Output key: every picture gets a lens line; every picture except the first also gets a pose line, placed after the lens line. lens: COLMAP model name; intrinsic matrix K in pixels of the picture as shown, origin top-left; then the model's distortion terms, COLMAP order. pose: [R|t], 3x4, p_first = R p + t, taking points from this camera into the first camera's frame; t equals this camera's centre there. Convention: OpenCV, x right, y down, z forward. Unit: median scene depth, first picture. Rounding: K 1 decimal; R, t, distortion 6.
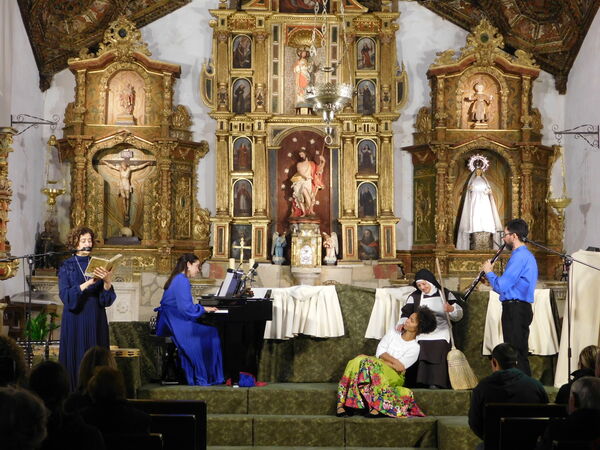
lens RADIAL K [[1208.9, 0, 302.2], [0, 1208.9, 225.0], [0, 0, 1]] dist [0.060204, -0.196384]
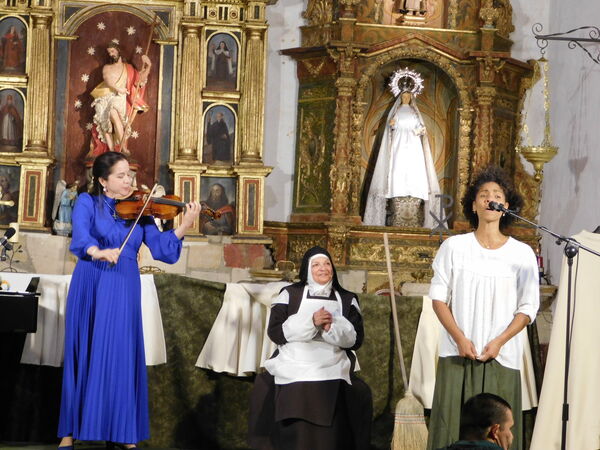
lens RADIAL K [[1822.2, 0, 302.6], [0, 1822.2, 225.8], [0, 0, 1]] dist [0.085218, -0.912408]
pose [[0.993941, 0.046003, 0.099822, 0.007096], [-0.048069, 0.998675, 0.018384, 0.005803], [-0.098844, -0.023071, 0.994835, 0.103318]]
